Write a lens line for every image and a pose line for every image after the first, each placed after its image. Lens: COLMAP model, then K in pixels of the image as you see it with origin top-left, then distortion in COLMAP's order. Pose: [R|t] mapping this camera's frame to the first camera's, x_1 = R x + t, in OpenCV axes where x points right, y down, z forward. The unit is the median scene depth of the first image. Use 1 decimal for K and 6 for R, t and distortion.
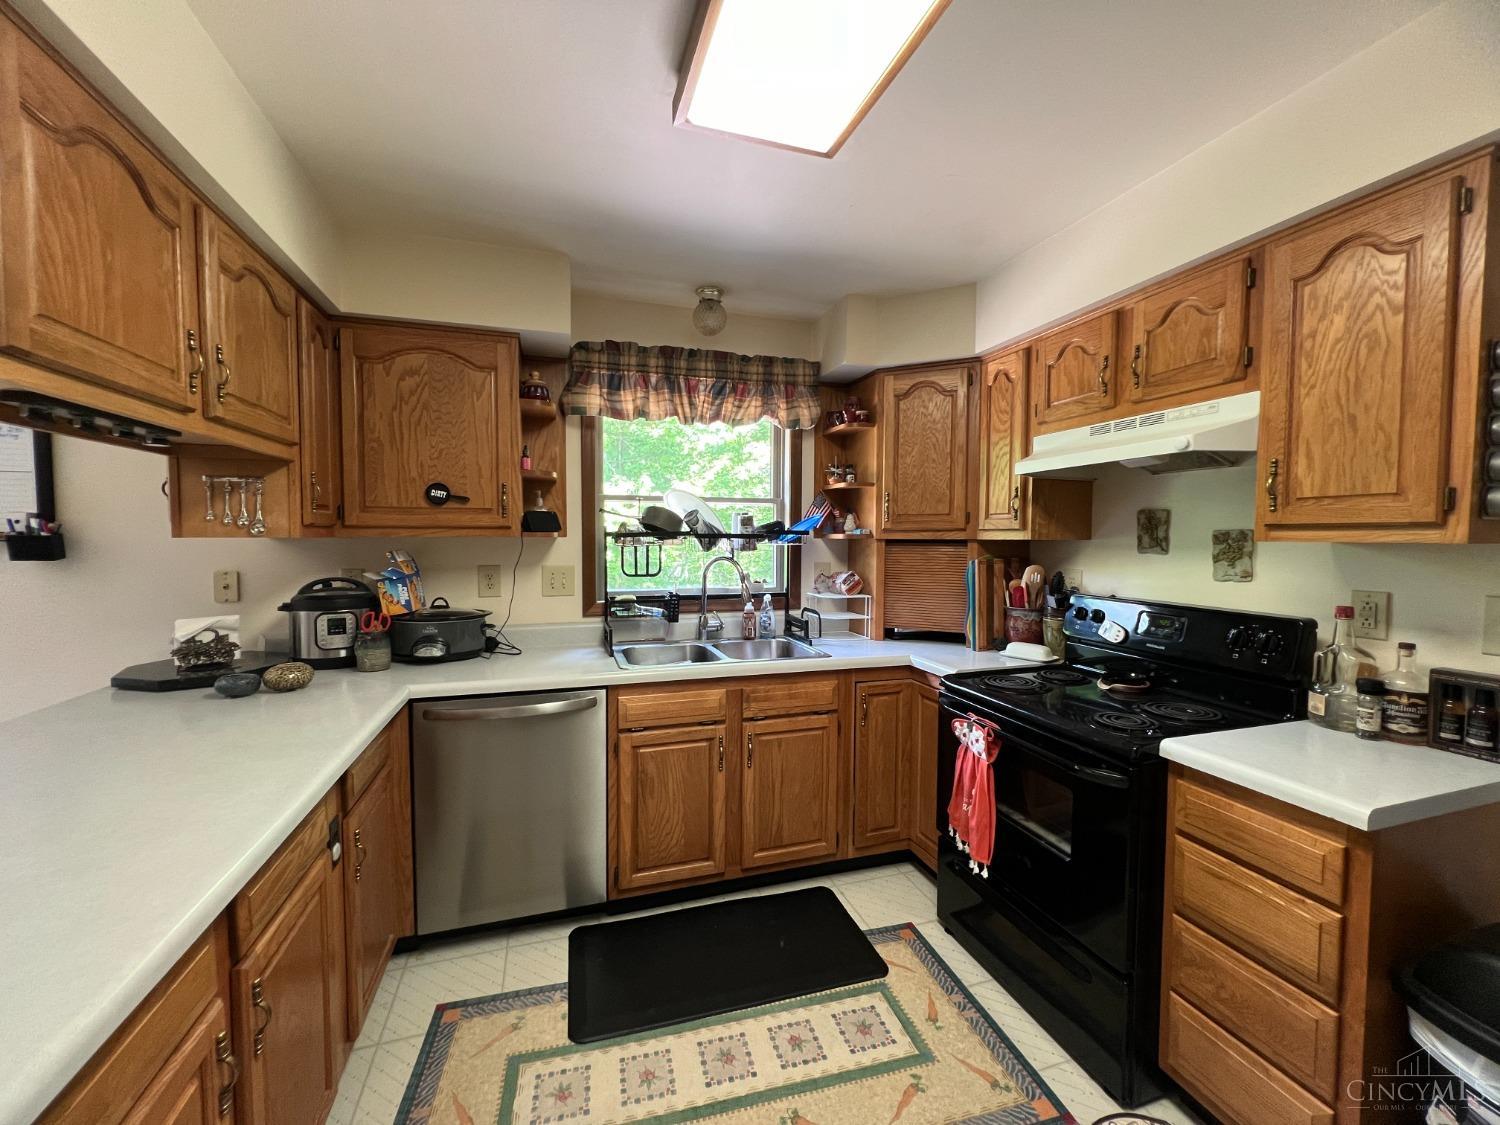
lens RADIAL K [[603.3, 0, 750.0], [0, 603.3, 562.5], [0, 0, 1]] dist [-0.000094, 0.000008]
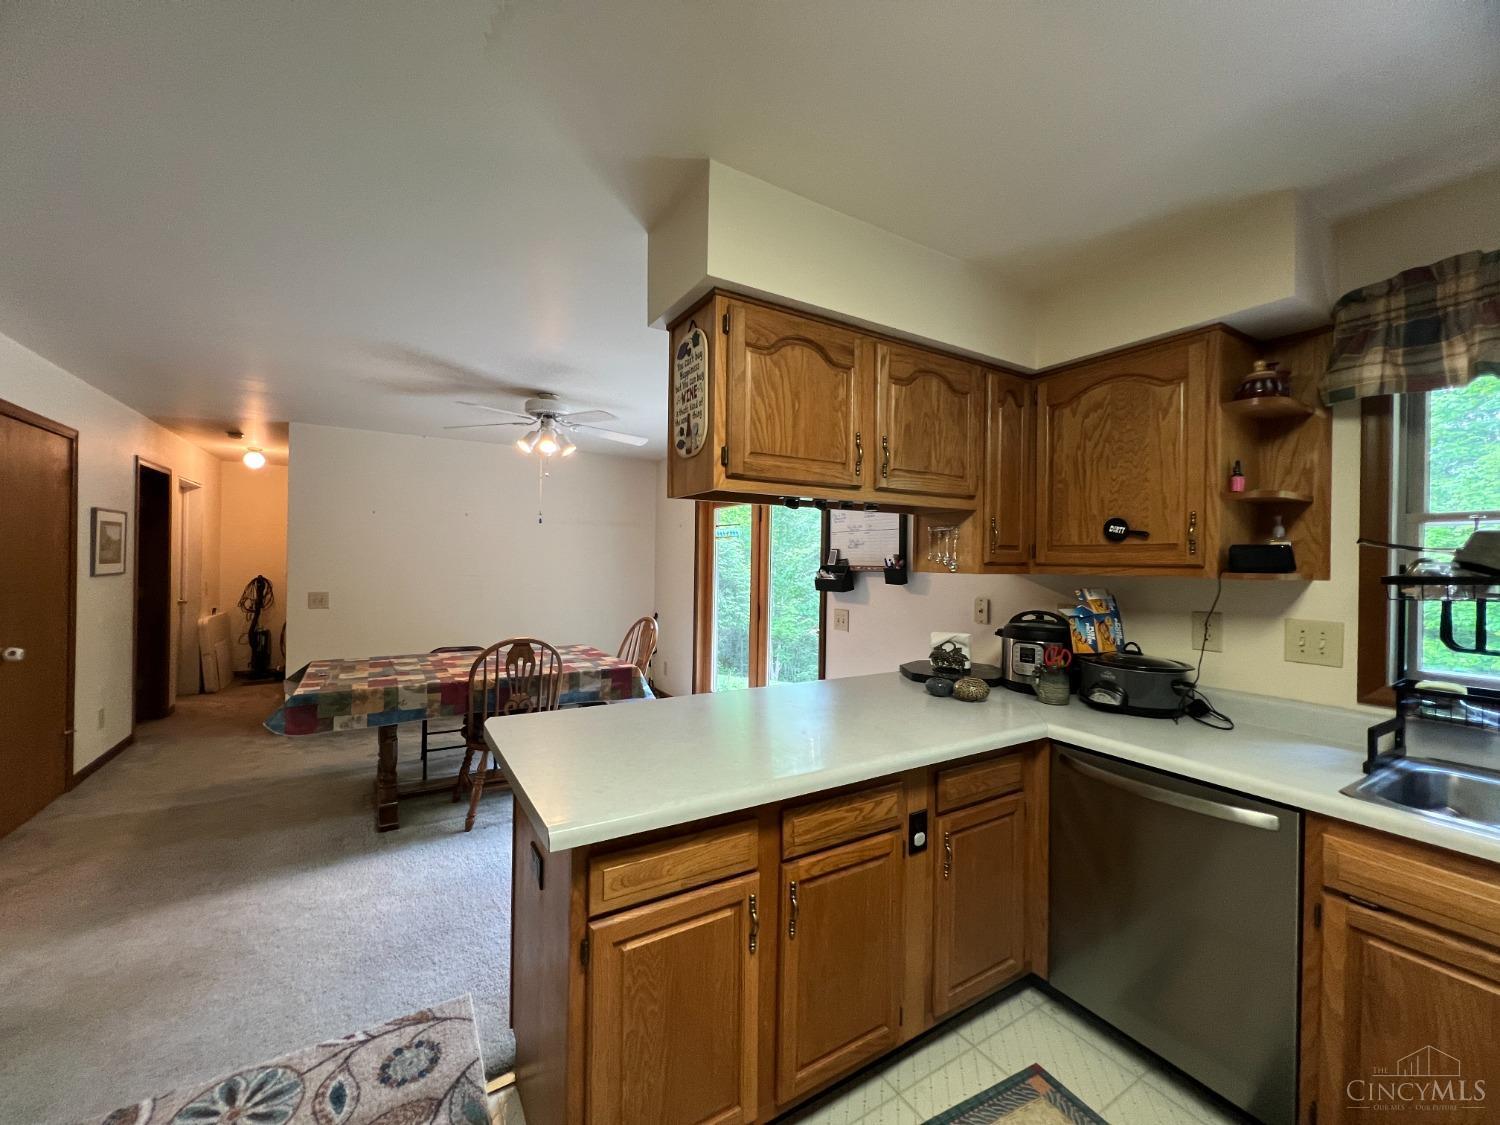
lens RADIAL K [[599.8, 0, 750.0], [0, 599.8, 562.5], [0, 0, 1]] dist [0.000711, -0.000023]
pose [[0.236772, 0.004776, -0.971553, 0.250363], [-0.055472, 0.998423, -0.008610, -0.024658], [0.969980, 0.055933, 0.236664, 0.240954]]
